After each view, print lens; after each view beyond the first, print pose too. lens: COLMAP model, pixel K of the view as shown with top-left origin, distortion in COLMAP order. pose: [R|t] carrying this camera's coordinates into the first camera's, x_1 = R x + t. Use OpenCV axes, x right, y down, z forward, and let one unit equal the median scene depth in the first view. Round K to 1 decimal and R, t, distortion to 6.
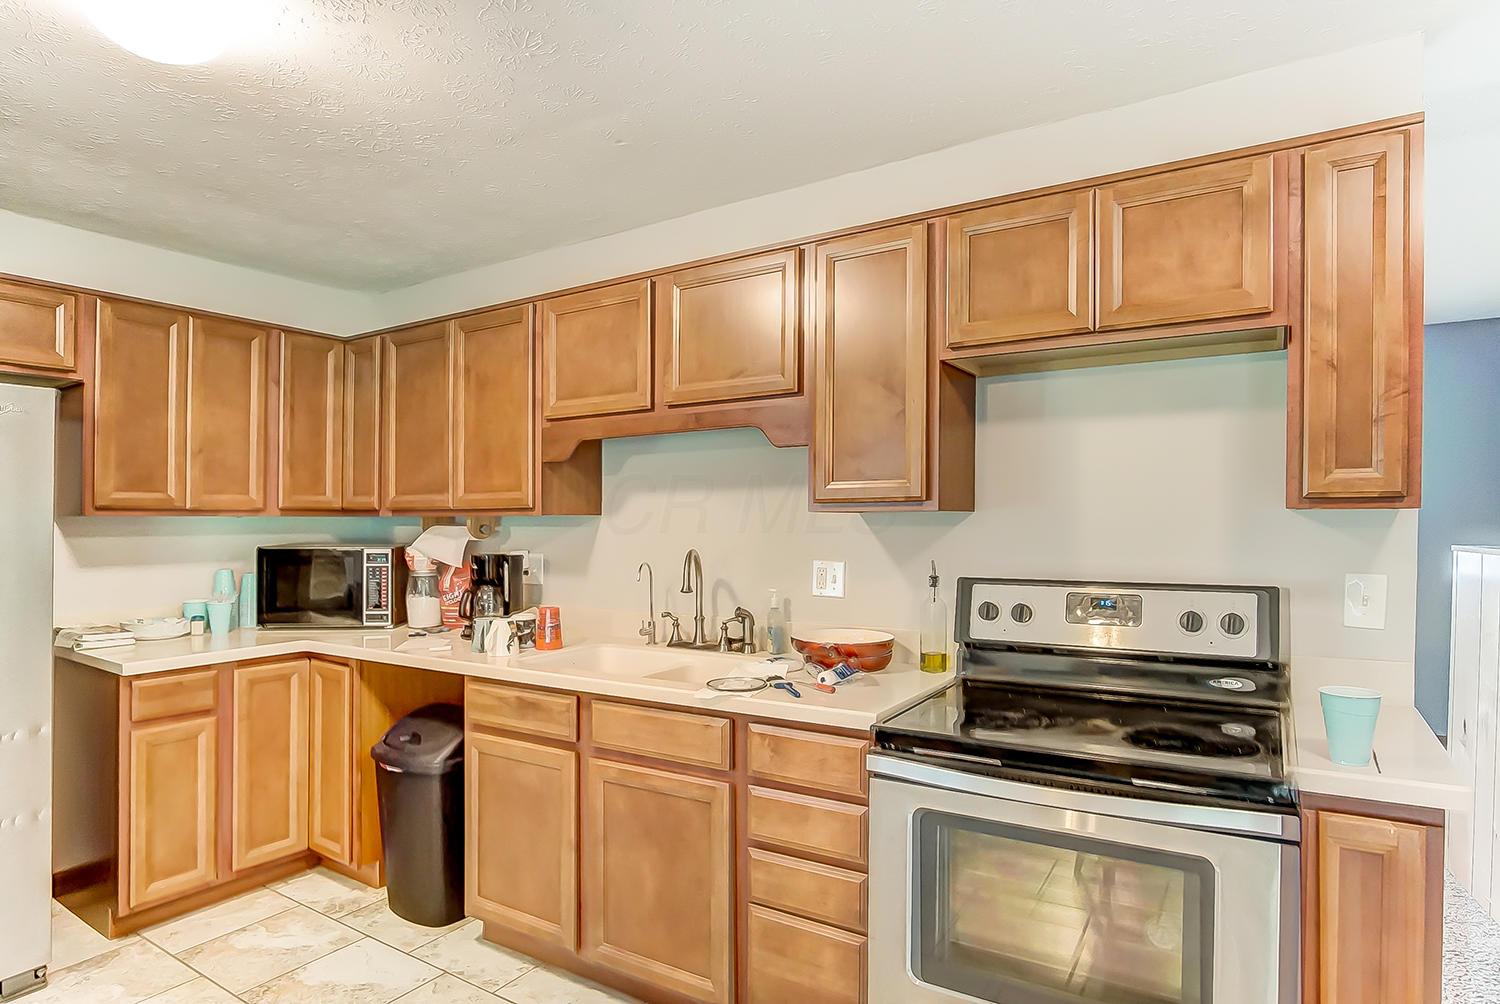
lens RADIAL K [[825.3, 0, 753.7], [0, 825.3, 513.5], [0, 0, 1]] dist [-0.024492, 0.000418]
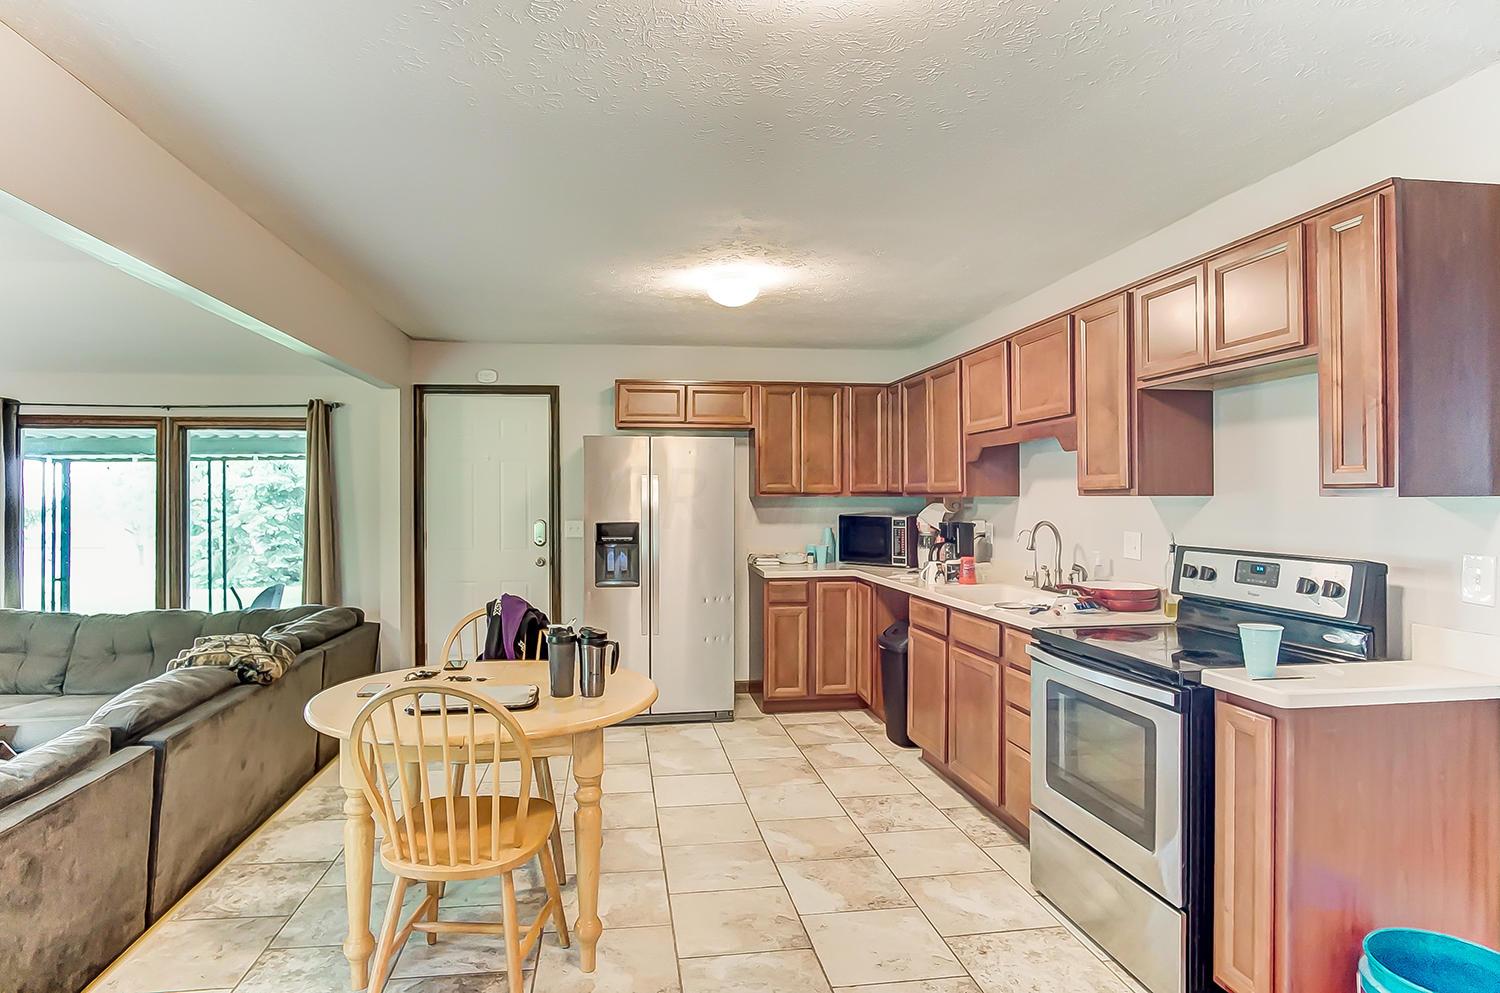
lens RADIAL K [[808.7, 0, 710.7], [0, 808.7, 496.1], [0, 0, 1]] dist [0.001118, 0.000269]
pose [[0.634983, 0.001654, -0.772524, 0.613174], [0.005206, 0.999966, 0.006420, -0.011505], [0.772508, -0.008098, 0.634953, -0.323562]]
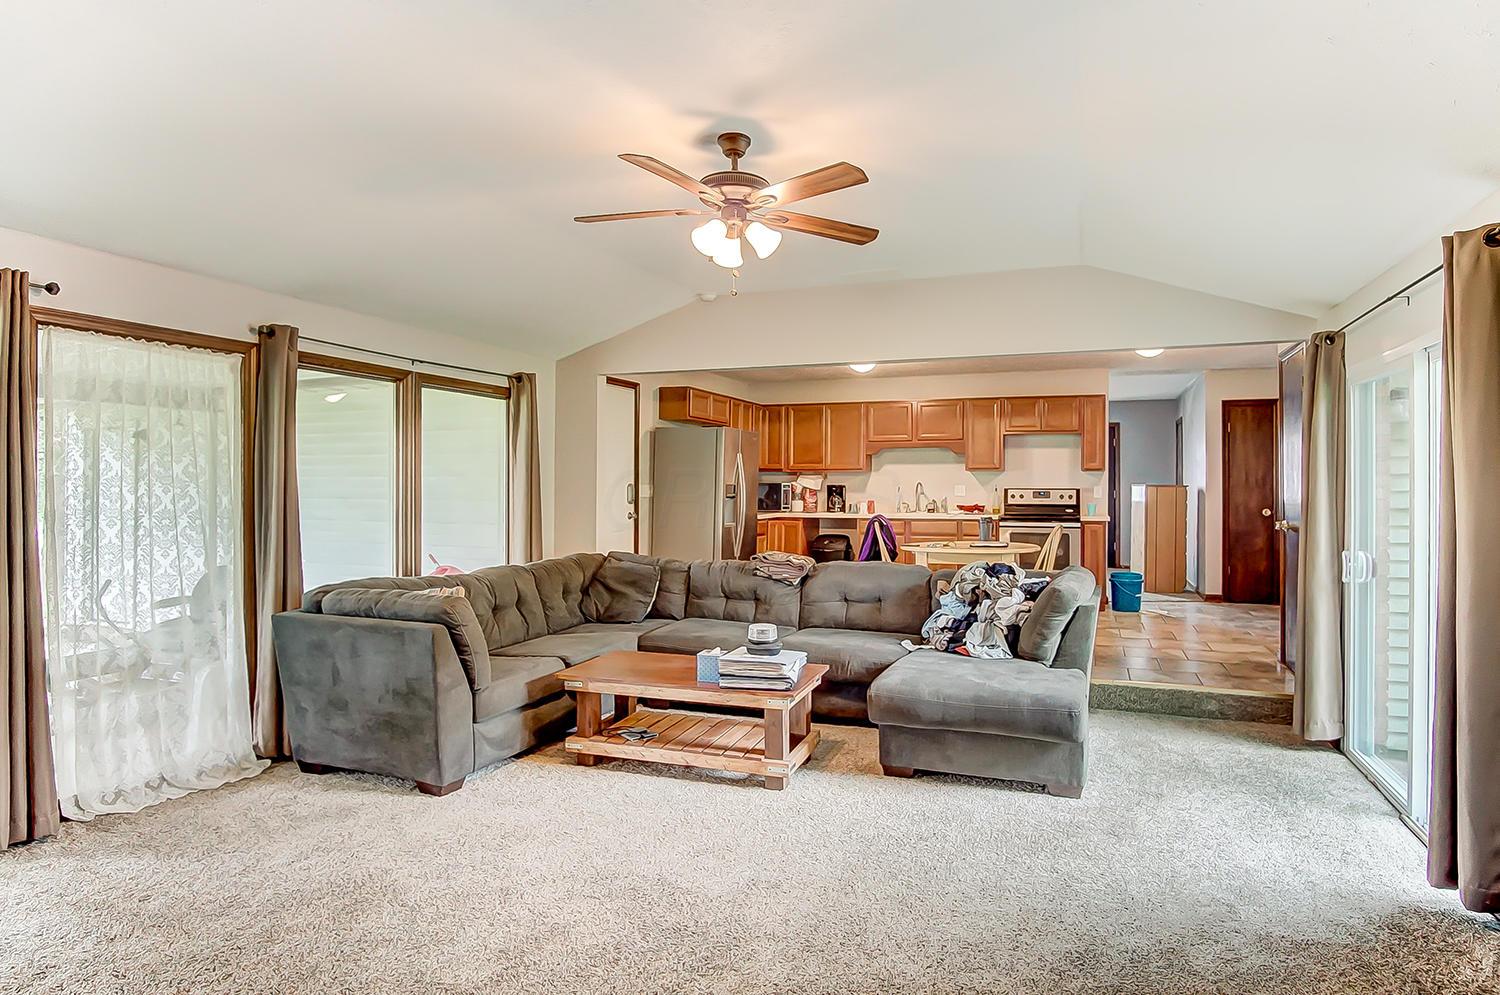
lens RADIAL K [[807.9, 0, 762.6], [0, 807.9, 490.2], [0, 0, 1]] dist [-0.002721, 0.000172]
pose [[0.982252, 0.007843, 0.187400, -1.252630], [-0.010822, 0.999831, 0.014877, 0.033145], [-0.187251, -0.016641, 0.982171, -1.997441]]
